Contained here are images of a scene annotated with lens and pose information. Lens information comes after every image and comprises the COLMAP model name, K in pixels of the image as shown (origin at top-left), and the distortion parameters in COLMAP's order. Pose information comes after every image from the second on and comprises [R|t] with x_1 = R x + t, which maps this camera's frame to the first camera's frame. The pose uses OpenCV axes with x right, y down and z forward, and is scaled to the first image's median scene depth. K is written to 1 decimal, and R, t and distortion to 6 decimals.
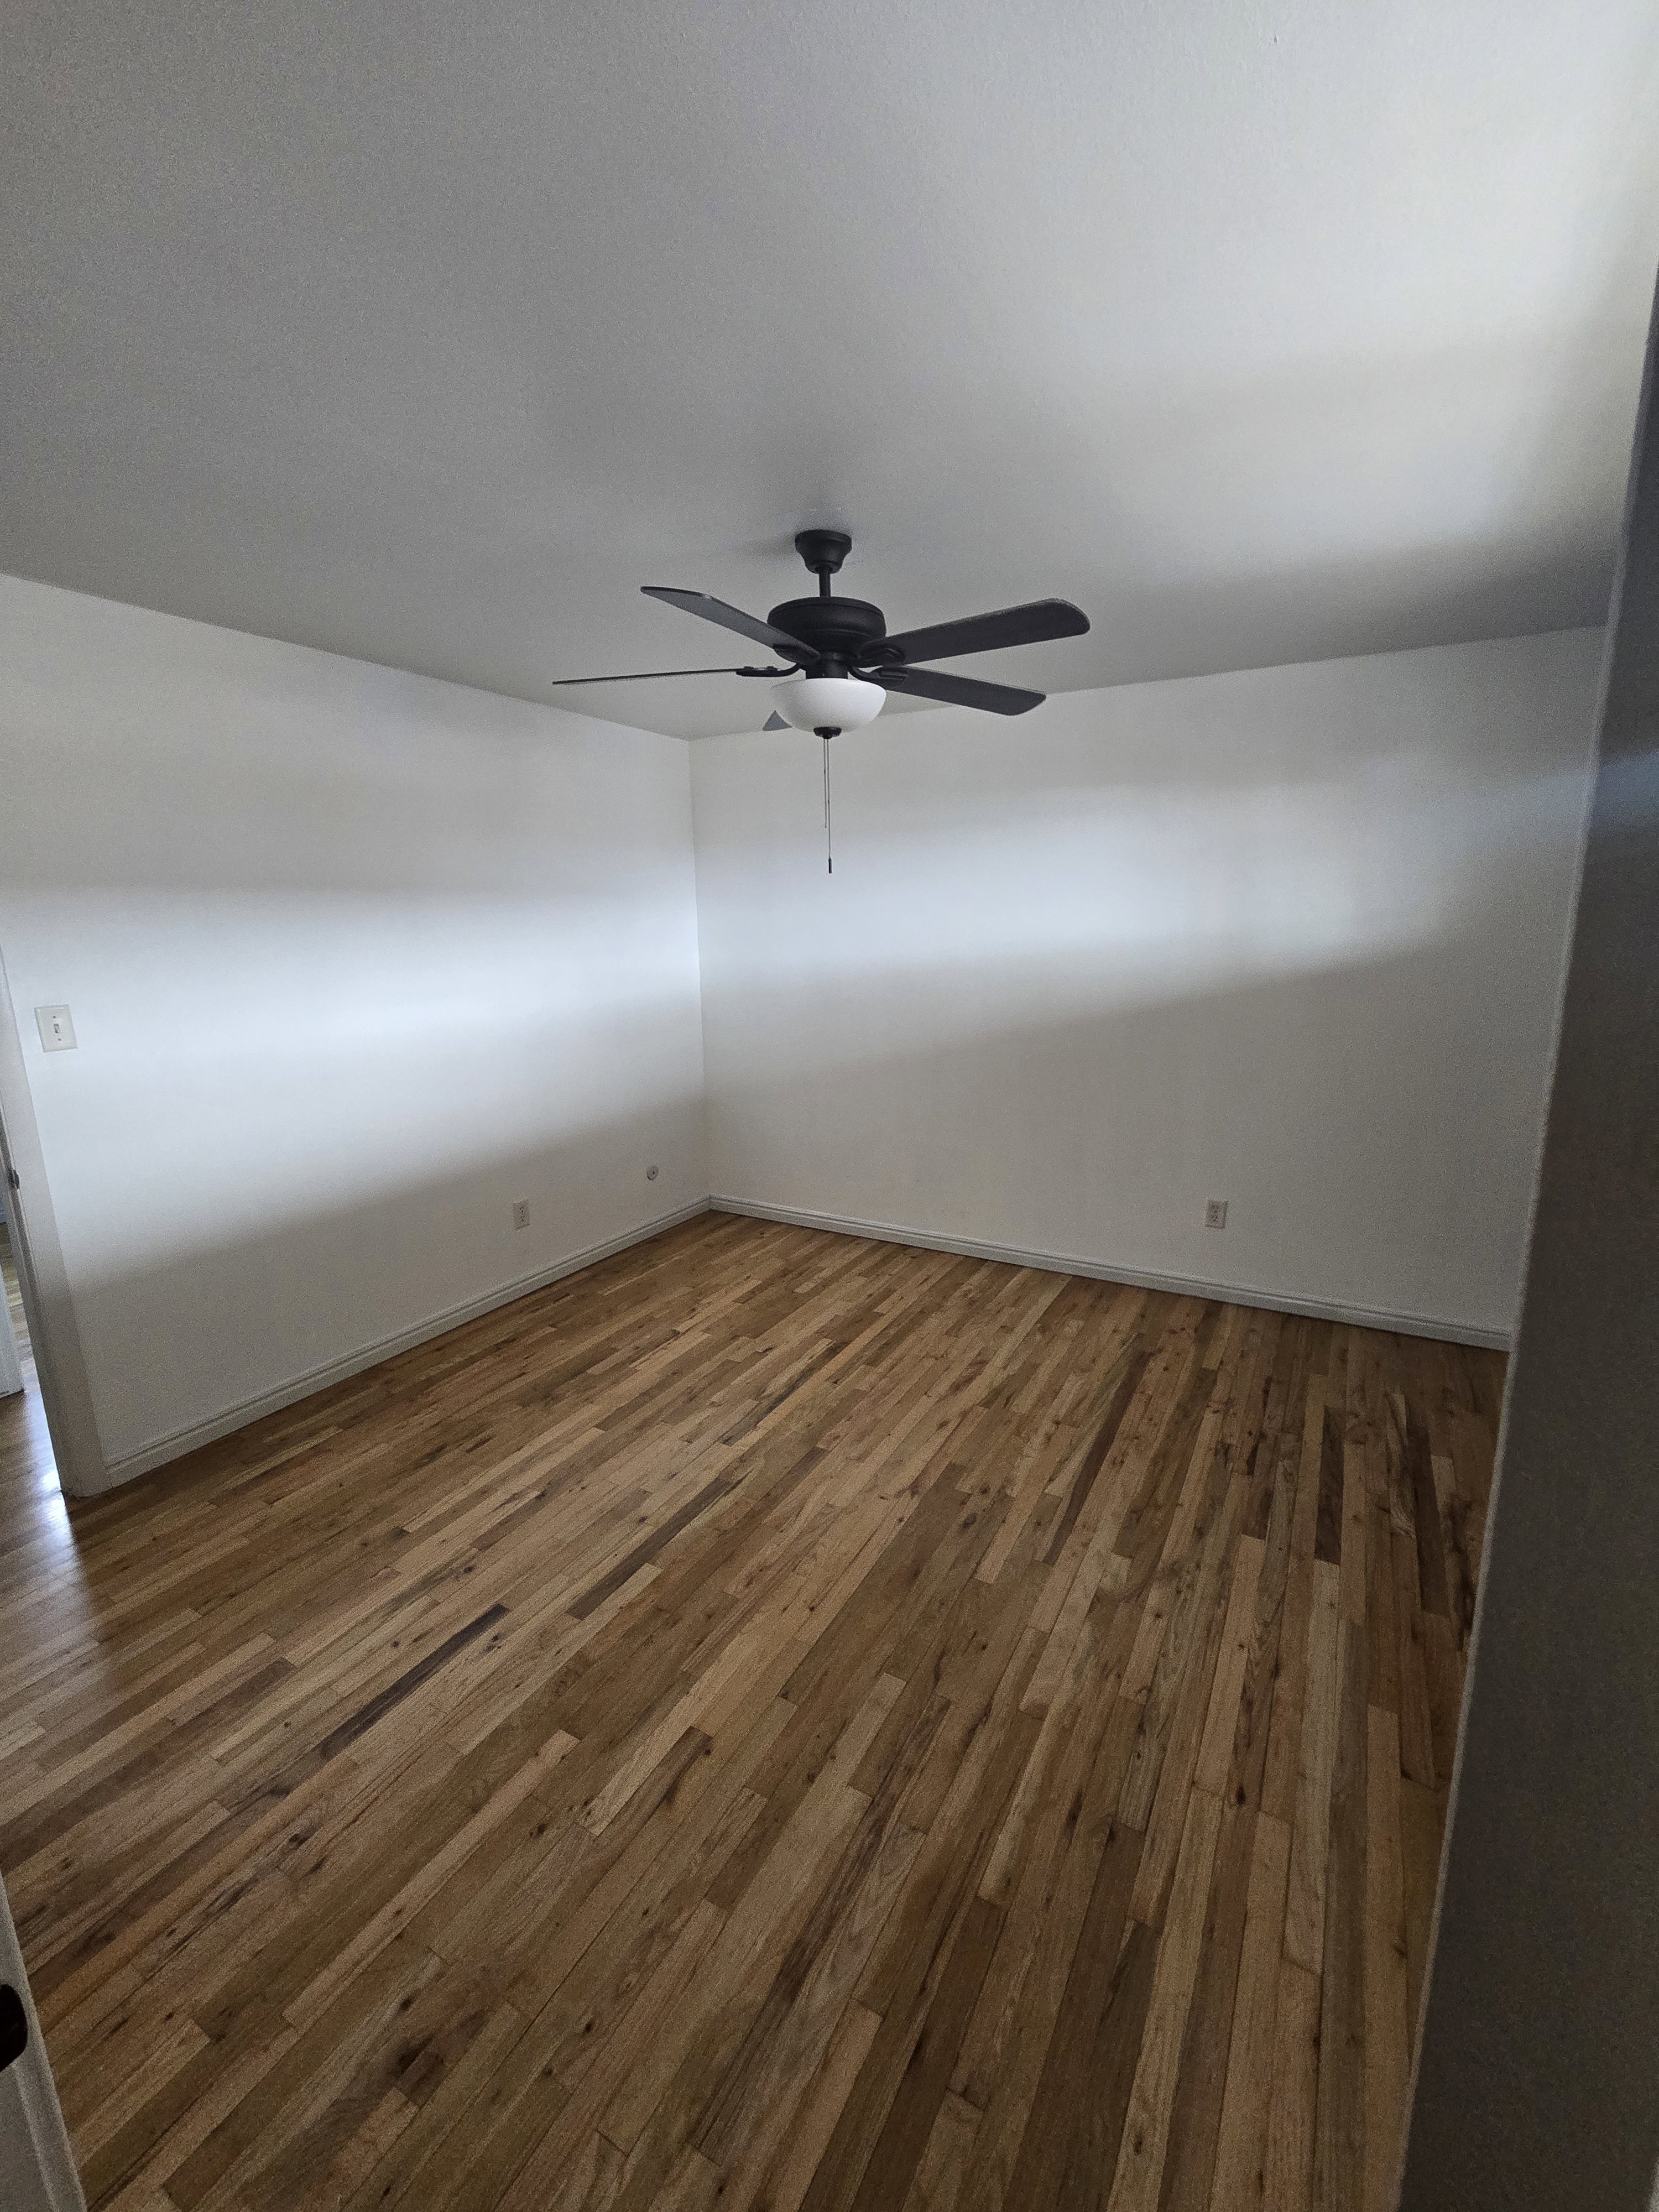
lens RADIAL K [[906.2, 0, 858.6], [0, 906.2, 1090.8], [0, 0, 1]] dist [0.000578, -0.002539]
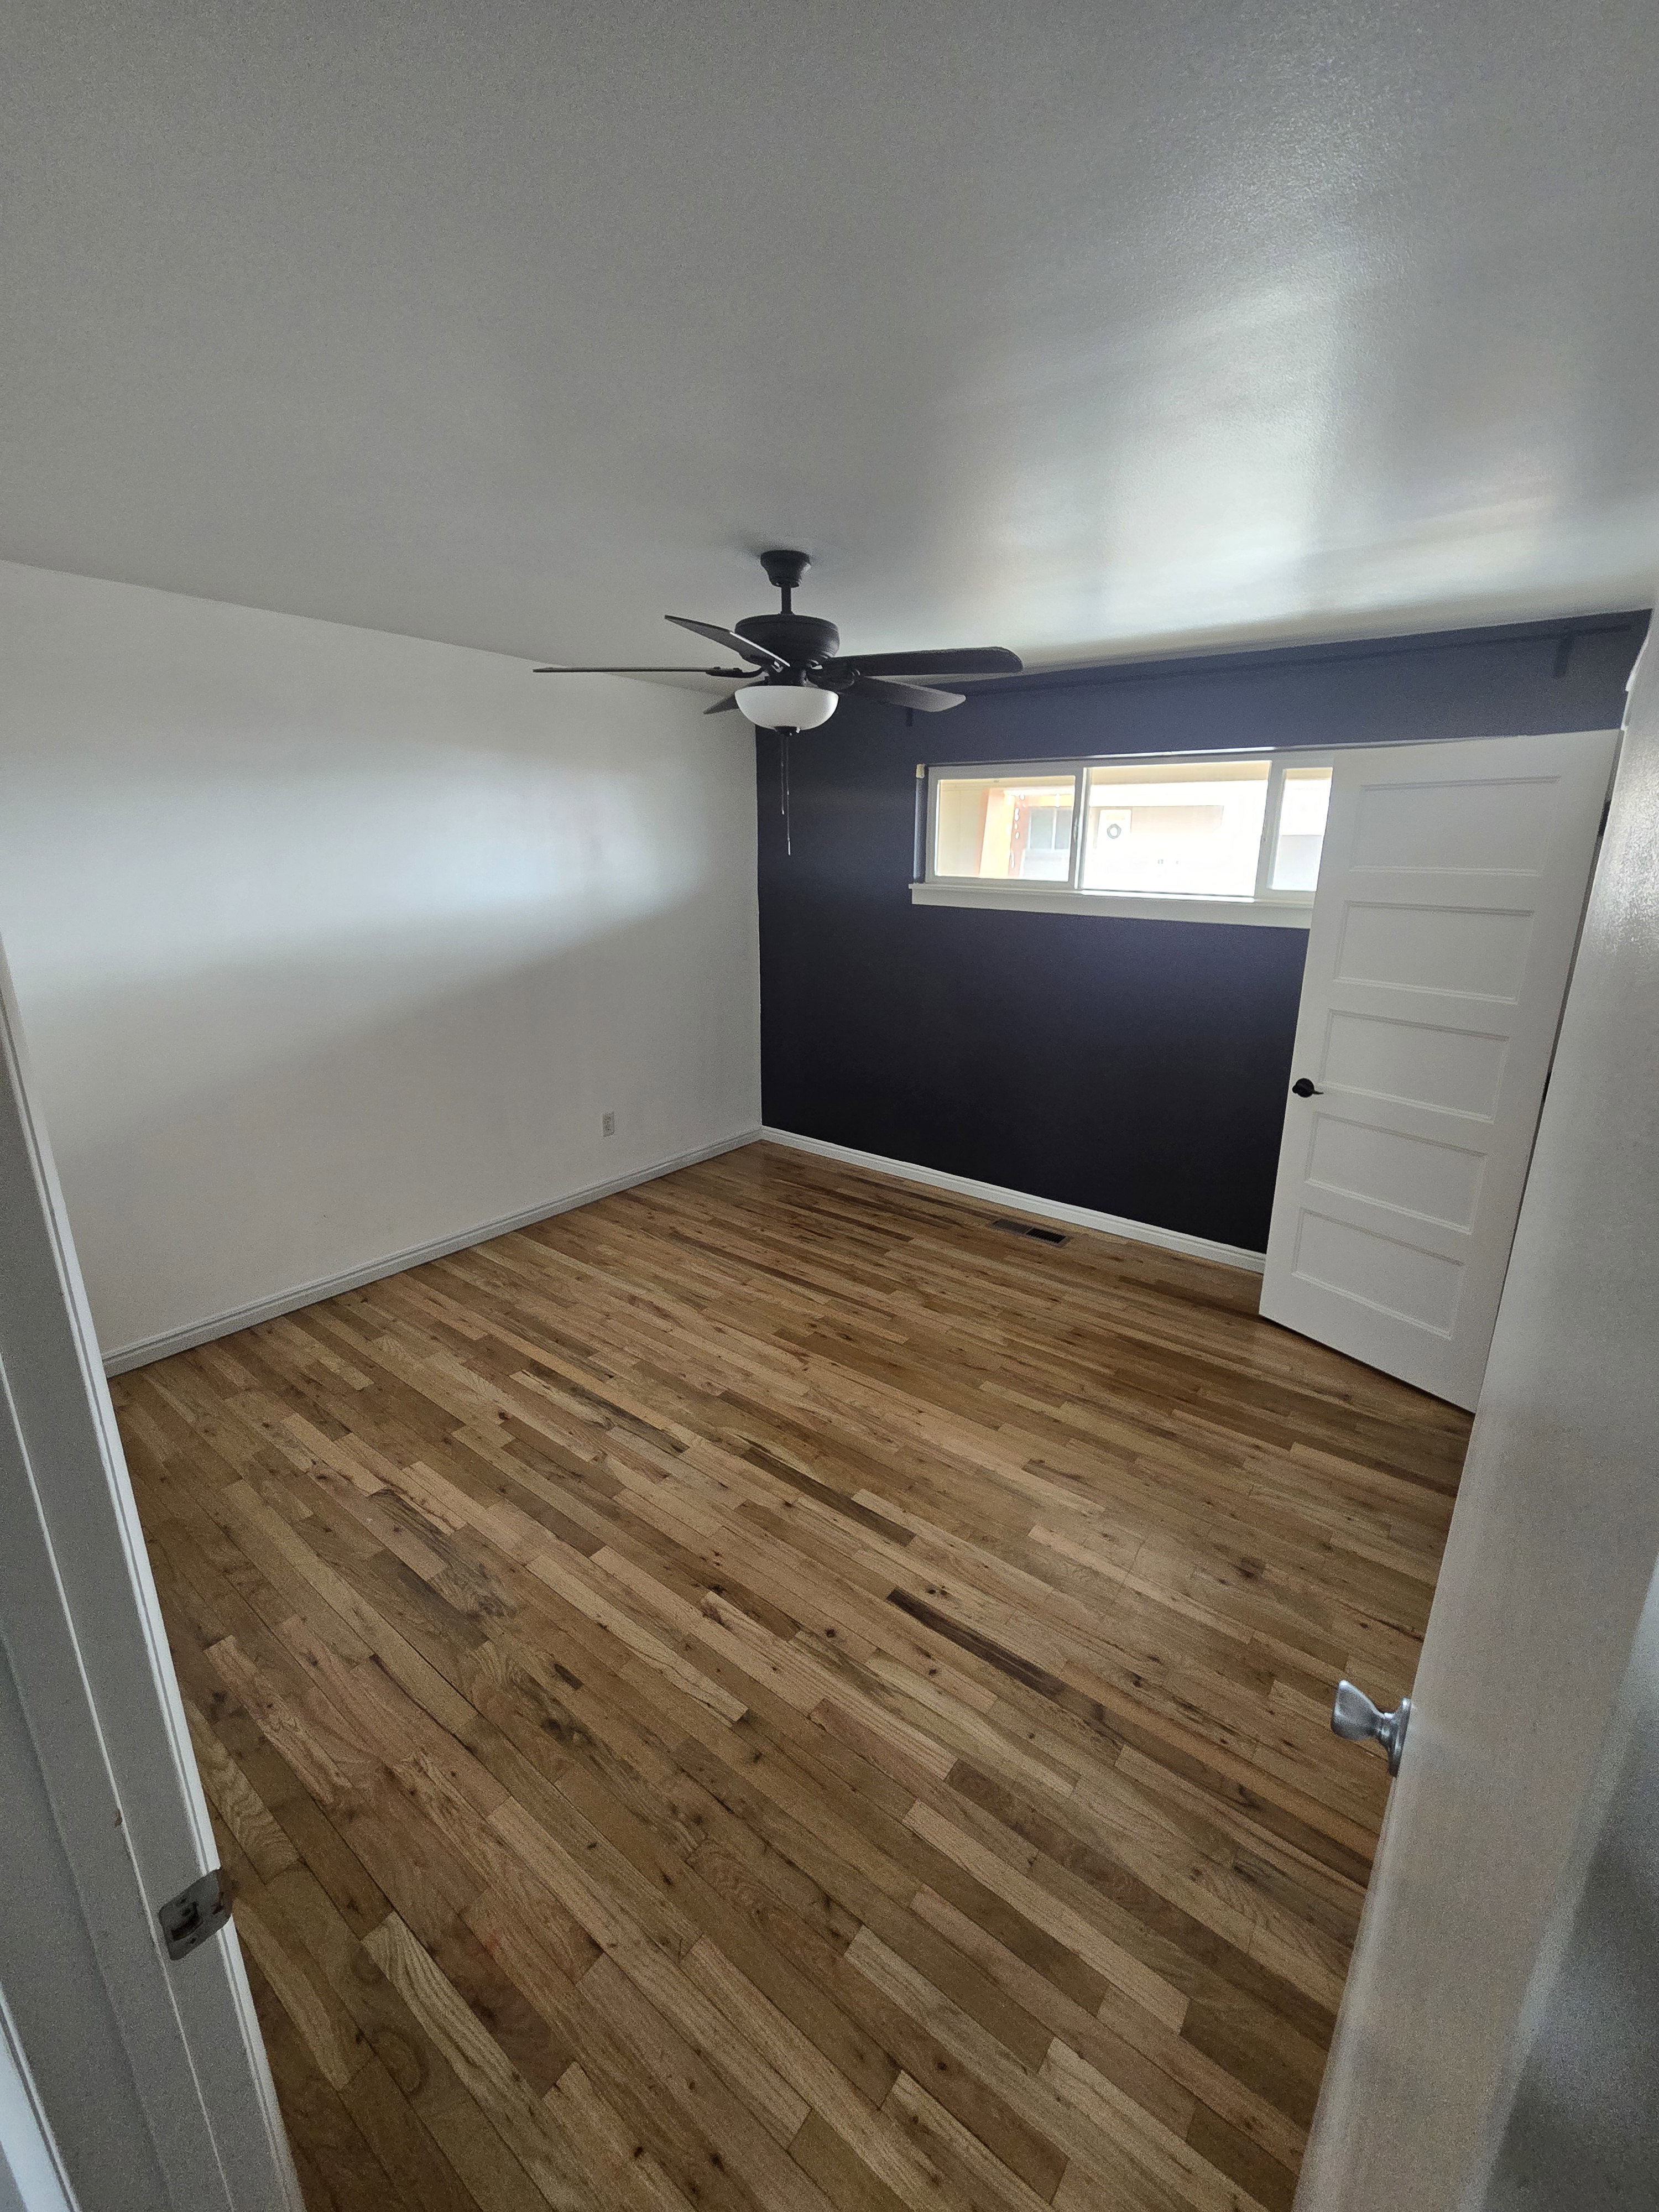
lens RADIAL K [[906.2, 0, 858.6], [0, 906.2, 1090.8], [0, 0, 1]] dist [0.000578, -0.002539]
pose [[0.138273, -0.248024, 0.958835, -0.973849], [0.179436, 0.958386, 0.222031, -0.158553], [-0.974004, 0.141349, 0.177024, 0.615725]]
